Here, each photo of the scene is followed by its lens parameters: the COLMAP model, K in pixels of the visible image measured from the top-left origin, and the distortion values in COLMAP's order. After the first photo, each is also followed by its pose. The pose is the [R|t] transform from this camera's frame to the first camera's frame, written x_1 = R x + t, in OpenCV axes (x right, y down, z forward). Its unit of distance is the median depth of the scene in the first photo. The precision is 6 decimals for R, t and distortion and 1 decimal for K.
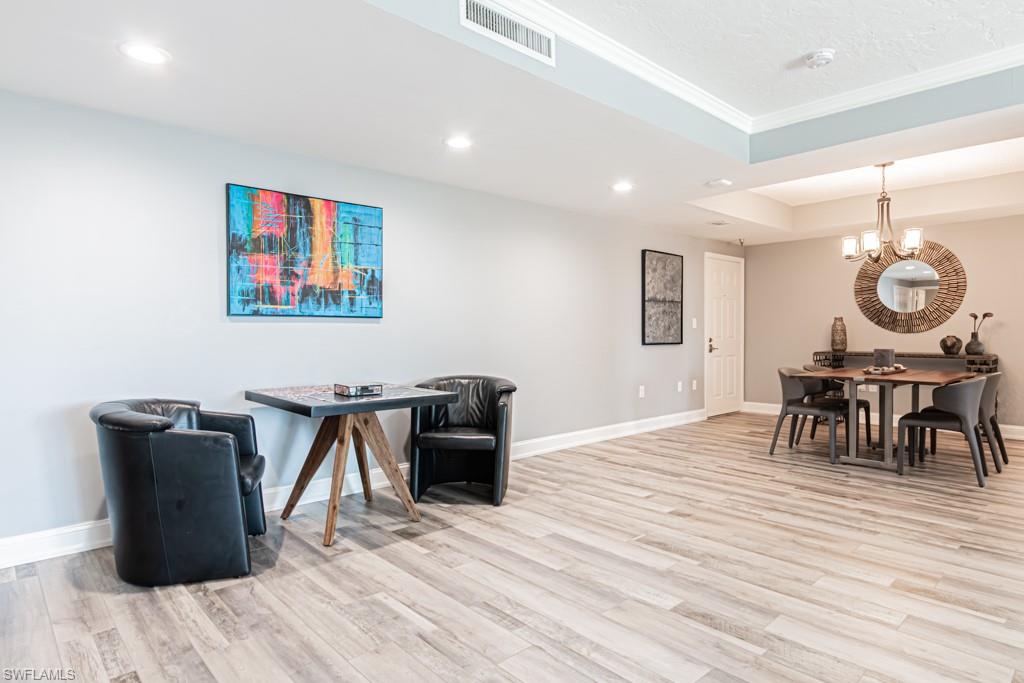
lens RADIAL K [[595.3, 0, 548.1], [0, 595.3, 339.5], [0, 0, 1]] dist [0.002616, 0.000110]
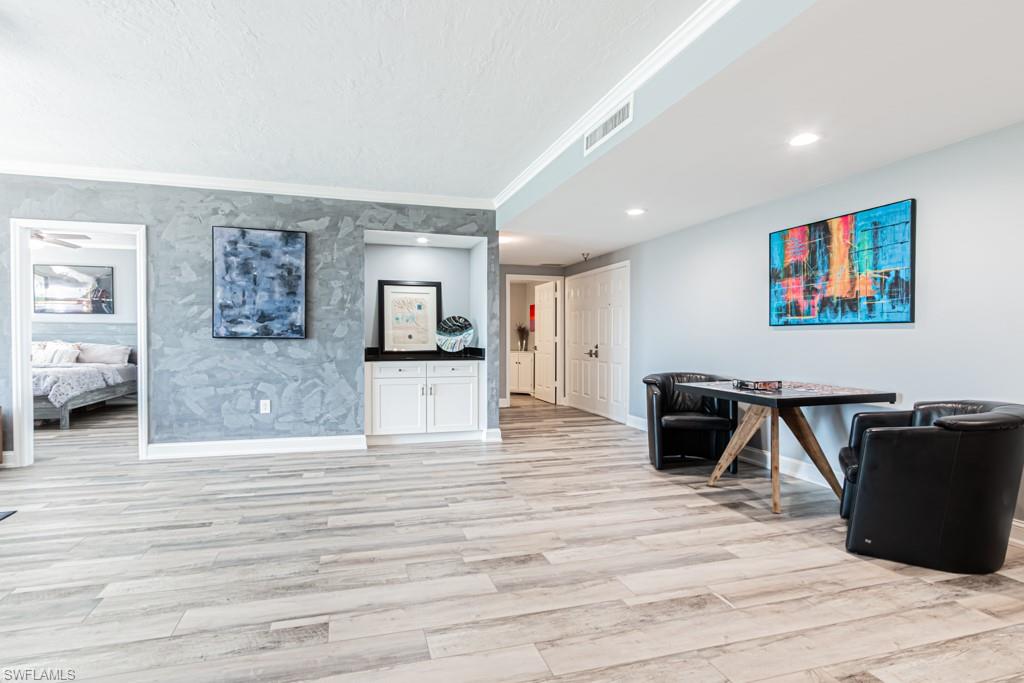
lens RADIAL K [[460.8, 0, 458.8], [0, 460.8, 344.4], [0, 0, 1]] dist [0.000848, 0.000023]
pose [[-0.525381, 0.012908, -0.850769, 0.738806], [-0.015898, 0.999561, 0.024983, -0.011082], [0.850719, 0.026652, -0.524945, 0.883046]]
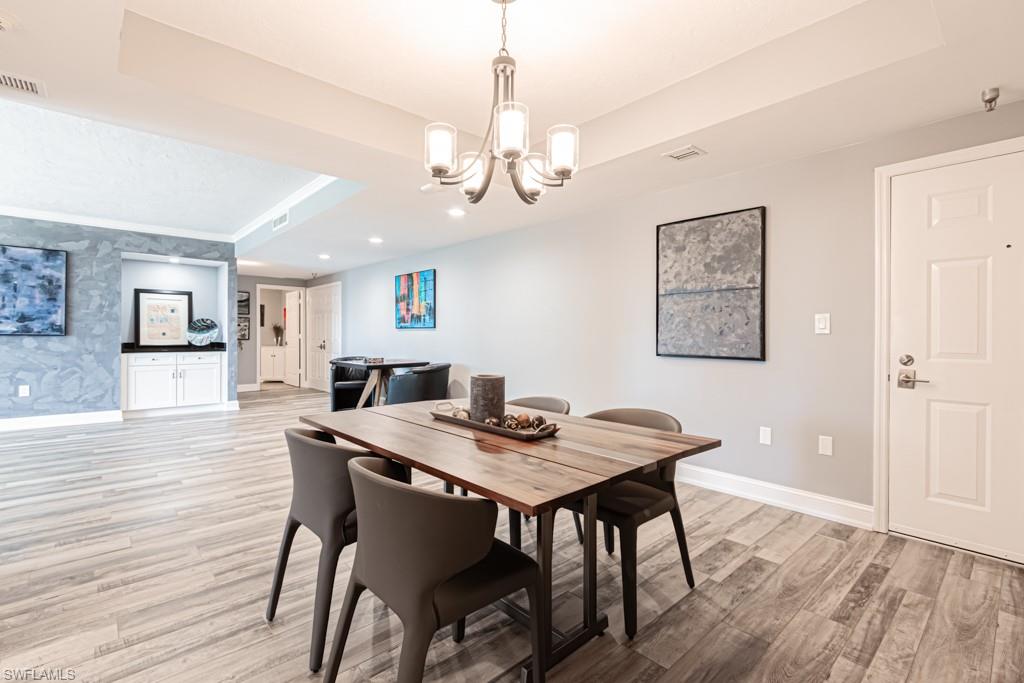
lens RADIAL K [[474.3, 0, 451.5], [0, 474.3, 334.1], [0, 0, 1]] dist [-0.000934, -0.000396]
pose [[-0.141607, -0.001183, -0.989922, 1.316463], [-0.020162, 0.999795, 0.001689, -0.023254], [0.989718, 0.020198, -0.141602, 1.414338]]
